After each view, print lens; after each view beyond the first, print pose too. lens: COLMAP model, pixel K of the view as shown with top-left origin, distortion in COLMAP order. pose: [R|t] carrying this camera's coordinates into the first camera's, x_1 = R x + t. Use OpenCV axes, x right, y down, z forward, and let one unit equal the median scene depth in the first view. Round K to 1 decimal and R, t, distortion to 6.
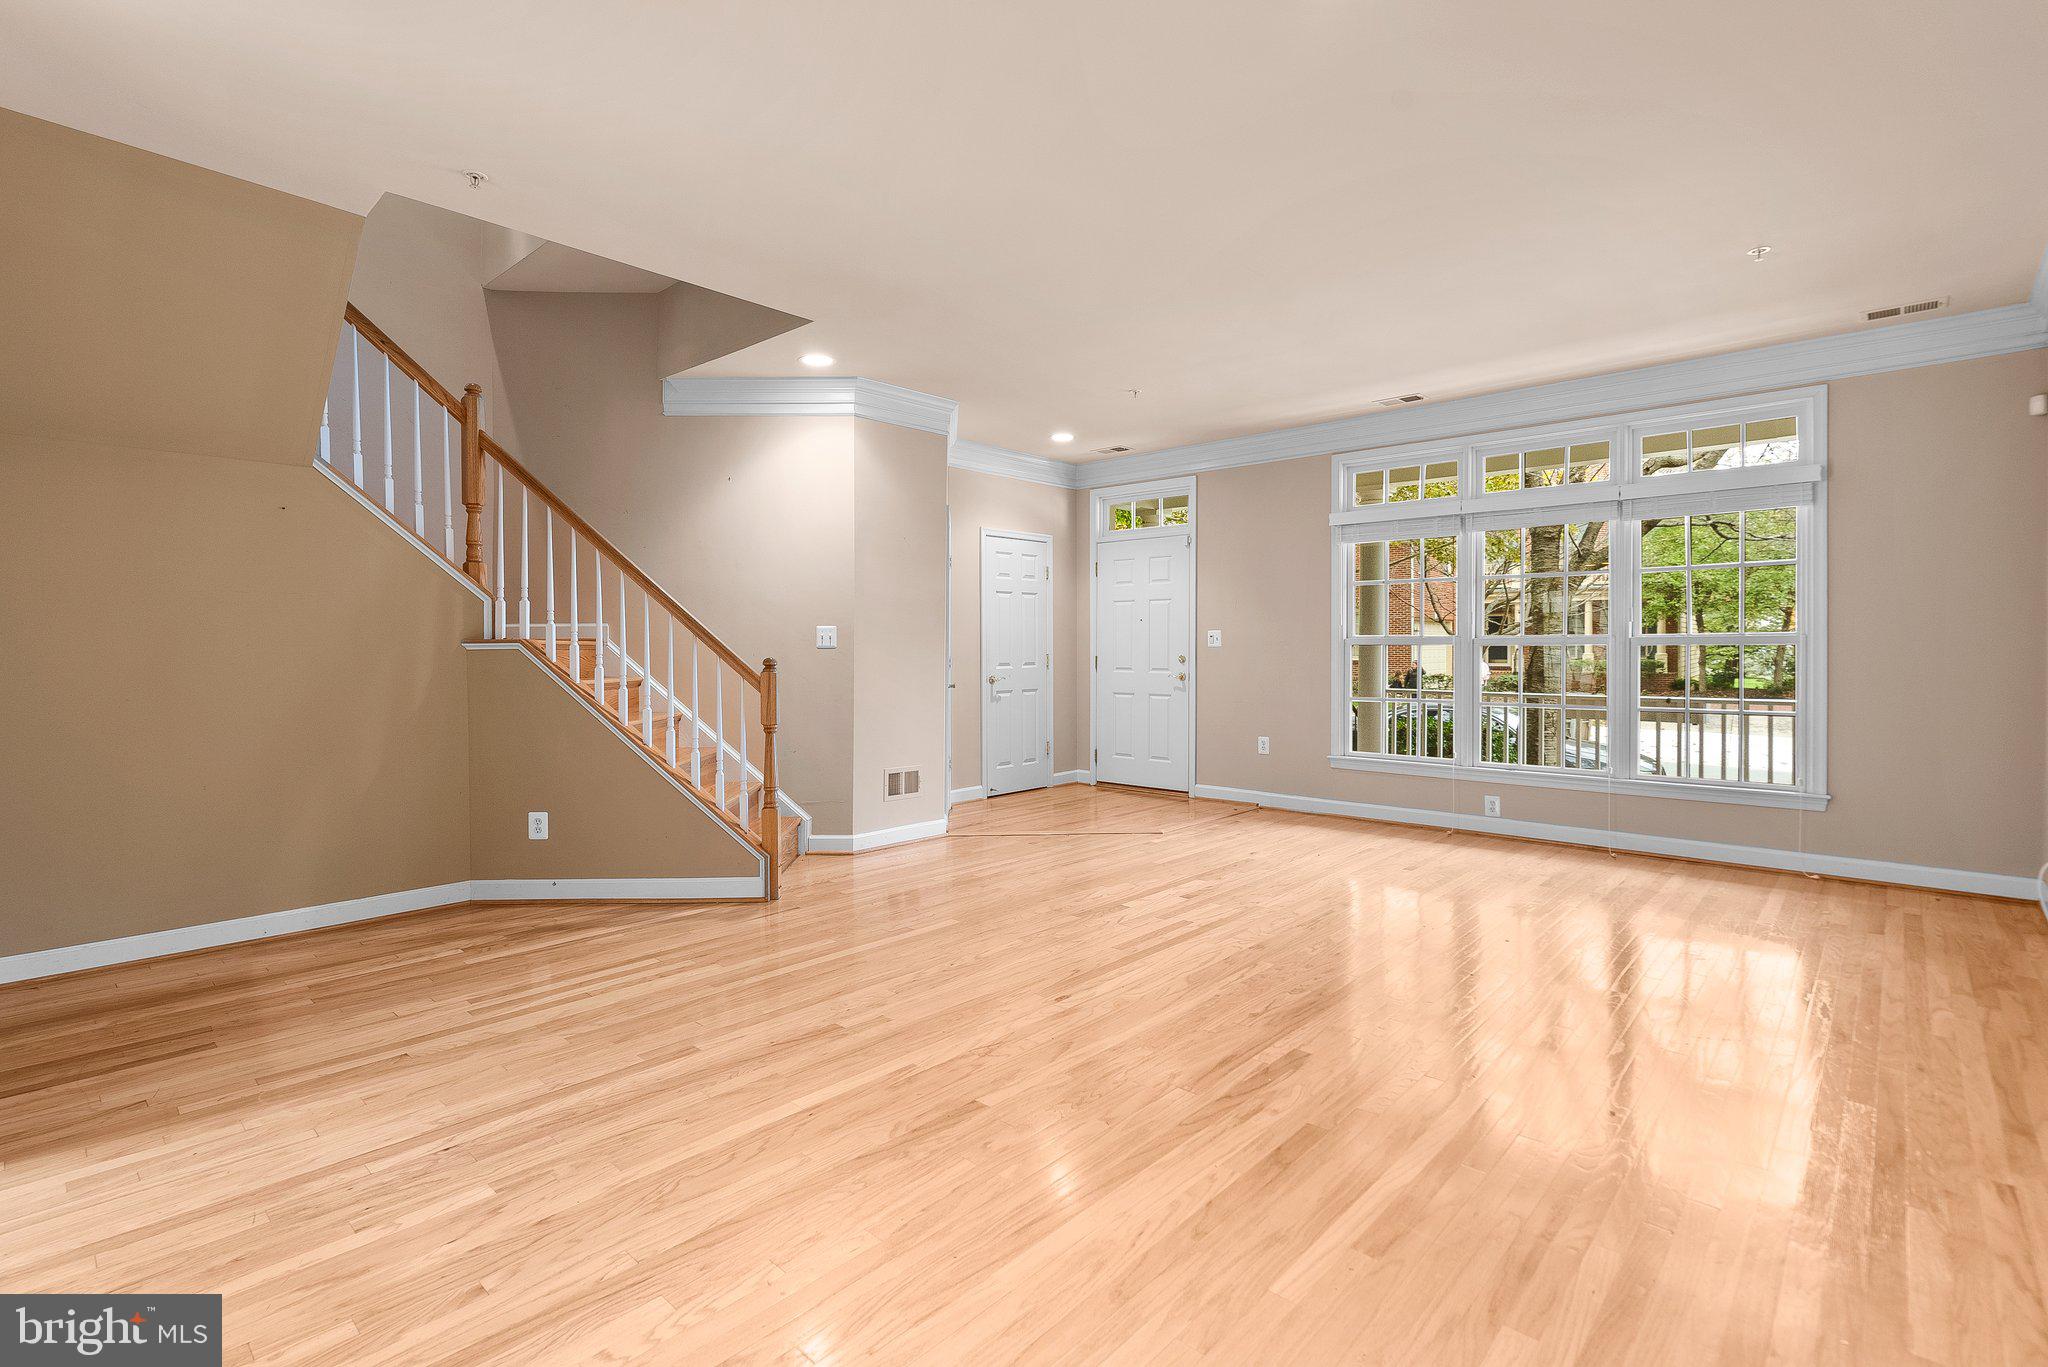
lens RADIAL K [[947.3, 0, 1016.2], [0, 947.3, 663.2], [0, 0, 1]] dist [-0.006388, 0.004378]
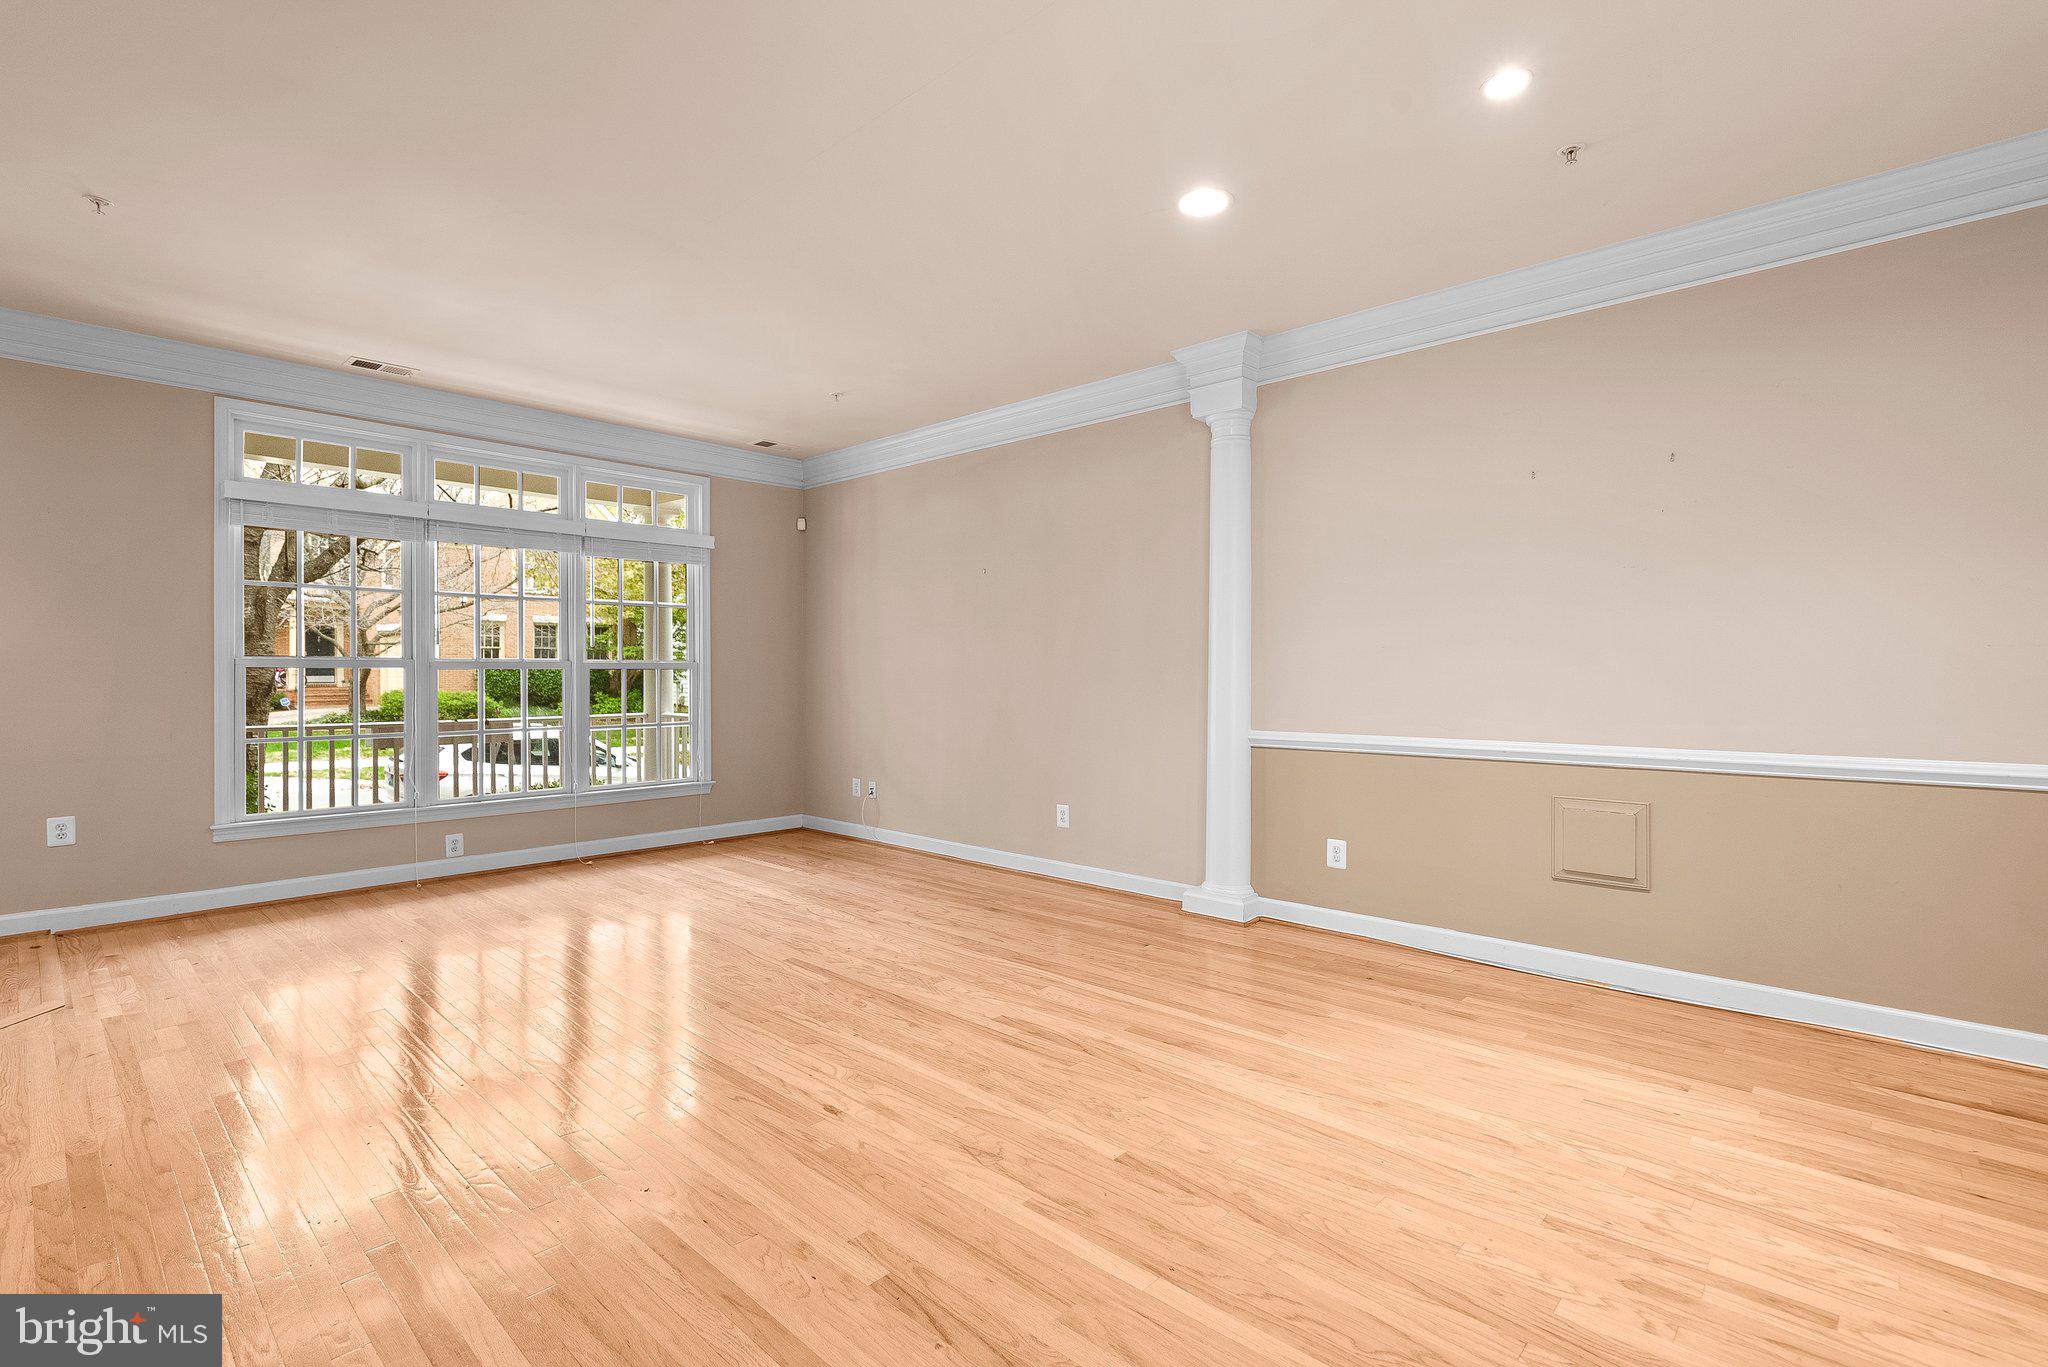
lens RADIAL K [[947.3, 0, 1017.4], [0, 947.3, 668.3], [0, 0, 1]] dist [-0.006388, 0.004378]
pose [[0.000441, 0.007937, 0.999968, -0.499398], [0.015609, 0.999847, -0.007943, -0.004199], [-0.999878, 0.015612, 0.000317, 0.563074]]
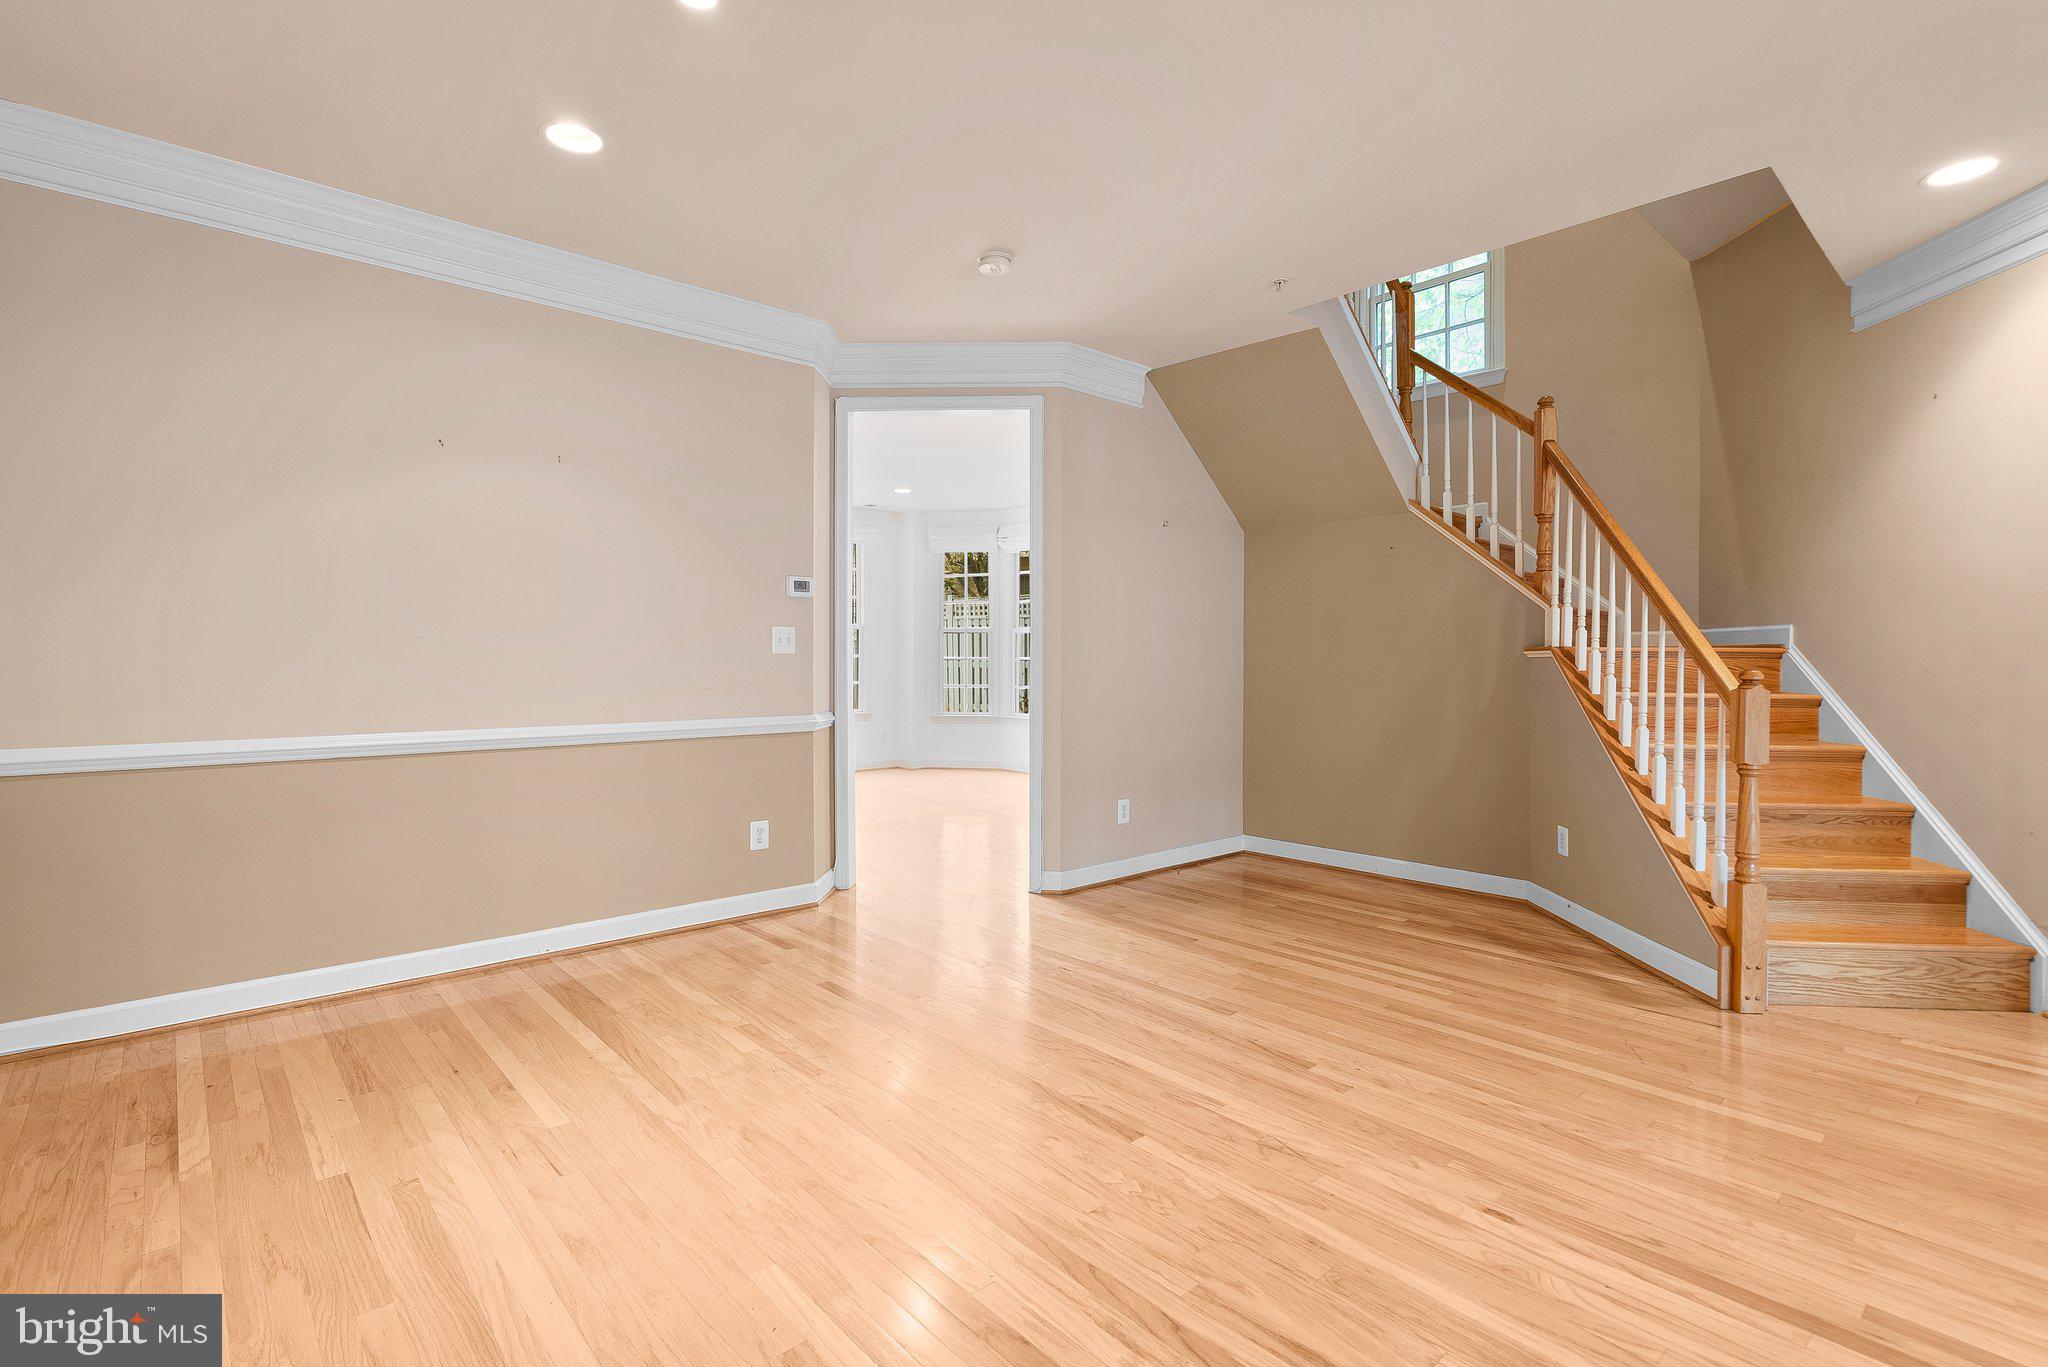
lens RADIAL K [[947.3, 0, 1006.2], [0, 947.3, 667.2], [0, 0, 1]] dist [-0.006388, 0.004378]
pose [[-0.096698, 0.009457, -0.995269, 0.466301], [-0.016358, 0.999805, 0.011090, -0.005424], [0.995179, 0.017353, -0.096524, 0.490509]]
